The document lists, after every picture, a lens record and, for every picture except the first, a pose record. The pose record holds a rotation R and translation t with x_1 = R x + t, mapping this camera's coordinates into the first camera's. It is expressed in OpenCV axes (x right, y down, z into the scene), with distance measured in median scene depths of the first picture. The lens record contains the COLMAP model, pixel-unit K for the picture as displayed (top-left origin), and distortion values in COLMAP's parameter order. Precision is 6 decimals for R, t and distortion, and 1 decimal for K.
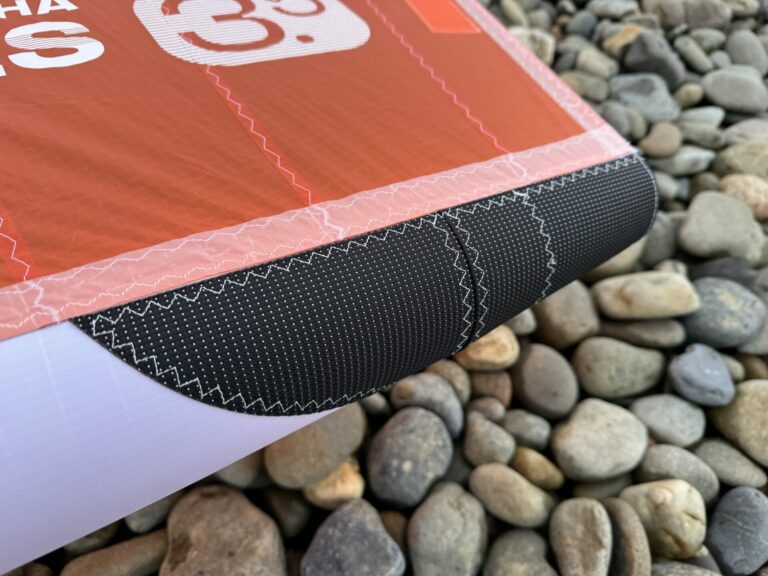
lens RADIAL K [[569.1, 0, 390.5], [0, 569.1, 289.2], [0, 0, 1]] dist [-0.040935, 0.018285]
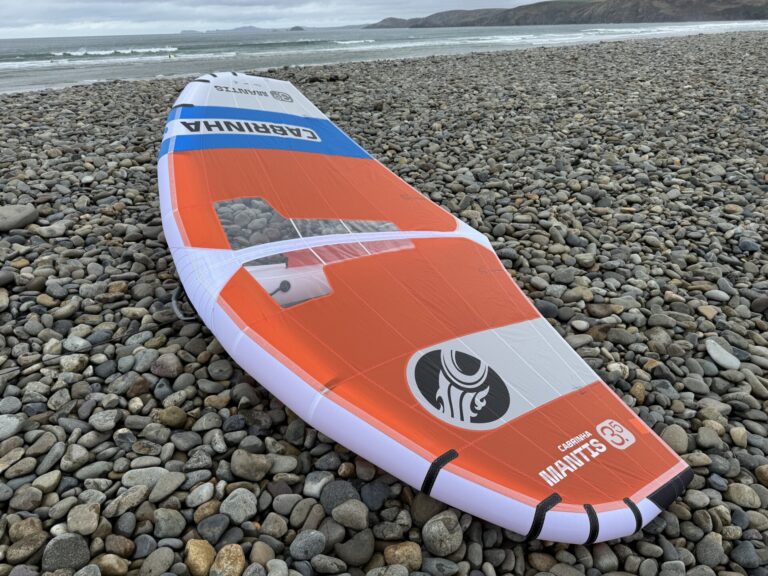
lens RADIAL K [[544.8, 0, 379.2], [0, 544.8, 291.7], [0, 0, 1]] dist [0.017399, -0.022648]
pose [[0.995803, 0.011645, 0.090775, -1.820774], [0.021040, 0.936175, -0.350904, 0.184654], [-0.089068, 0.351341, 0.932001, -2.343637]]
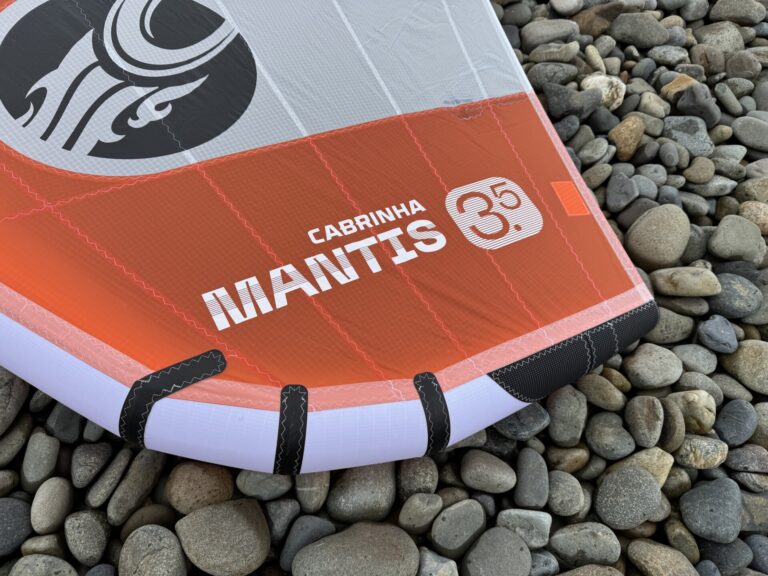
lens RADIAL K [[544.8, 0, 385.7], [0, 544.8, 292.3], [0, 0, 1]] dist [0.017399, -0.022648]
pose [[0.997569, 0.069674, -0.001297, -0.388594], [-0.069383, 0.994791, 0.074675, -0.015949], [0.006493, -0.074404, 0.997207, -0.539478]]
